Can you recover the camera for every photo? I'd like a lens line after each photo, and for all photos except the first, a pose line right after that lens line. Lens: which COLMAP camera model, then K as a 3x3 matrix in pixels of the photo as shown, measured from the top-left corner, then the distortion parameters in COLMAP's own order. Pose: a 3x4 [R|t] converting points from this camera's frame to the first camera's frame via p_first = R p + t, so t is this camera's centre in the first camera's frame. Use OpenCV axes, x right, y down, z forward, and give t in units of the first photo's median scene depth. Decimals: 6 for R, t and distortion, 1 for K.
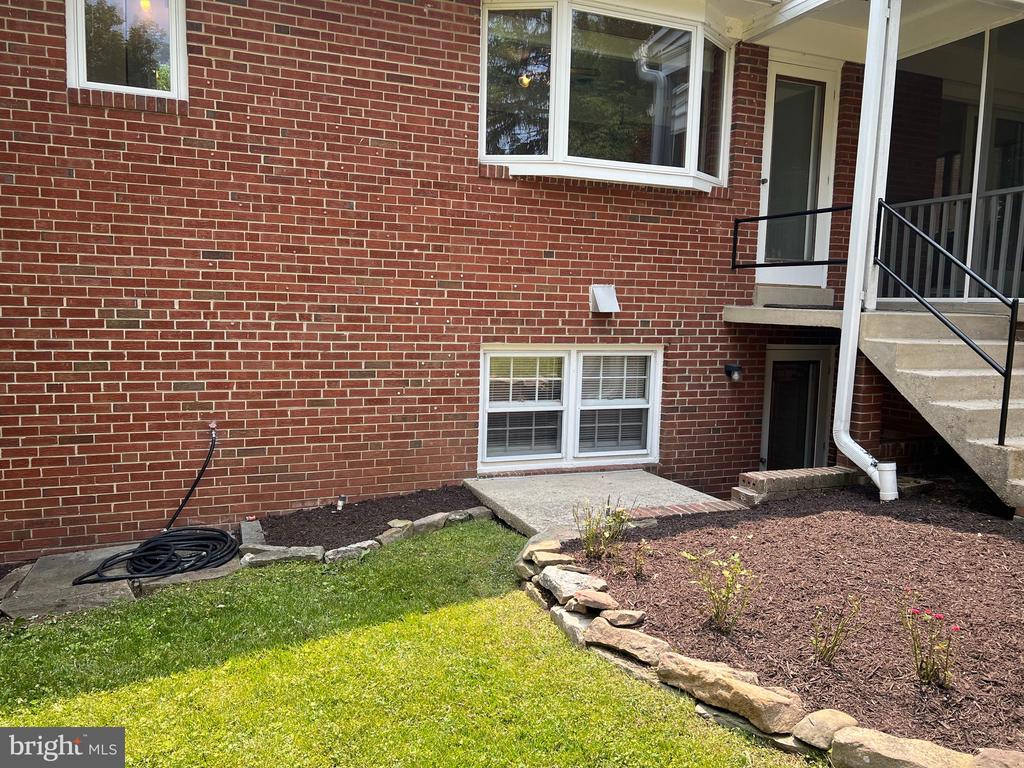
lens RADIAL K [[773.2, 0, 512.0], [0, 773.2, 384.0], [0, 0, 1]] dist [0.078107, -0.099054]
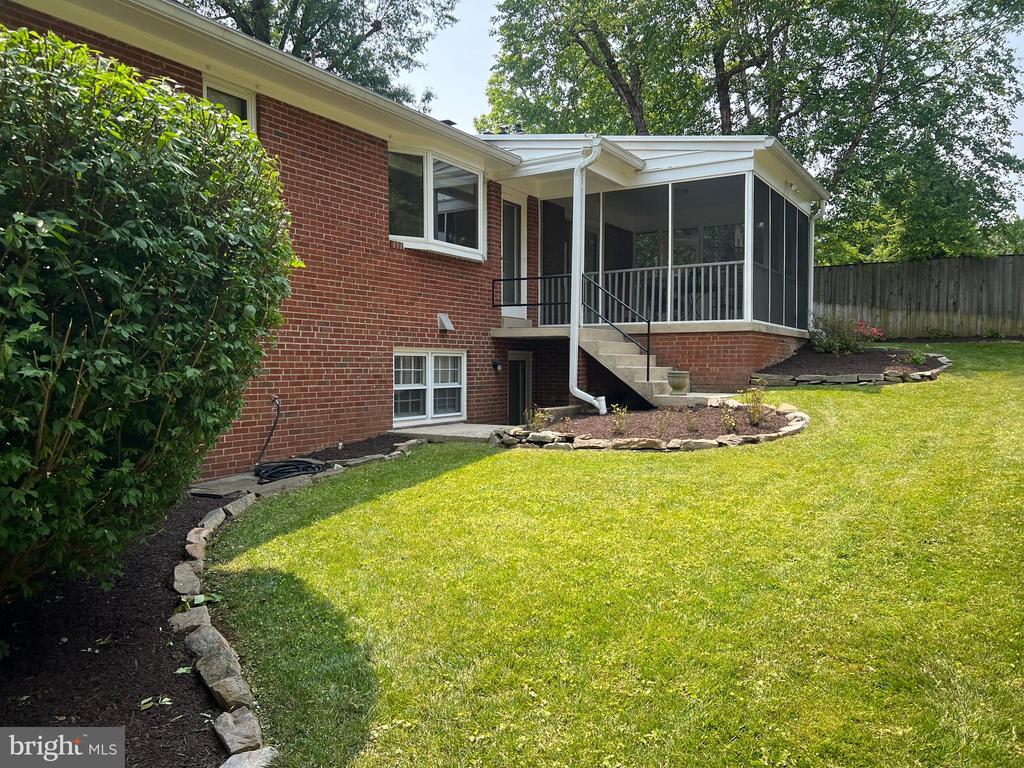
lens RADIAL K [[771.4, 0, 513.1], [0, 771.4, 382.2], [0, 0, 1]] dist [0.089244, -0.092650]
pose [[0.811881, -0.039008, 0.582518, -0.805996], [0.079377, 0.995876, -0.043943, 0.116610], [-0.578402, 0.081915, 0.811629, -0.484392]]
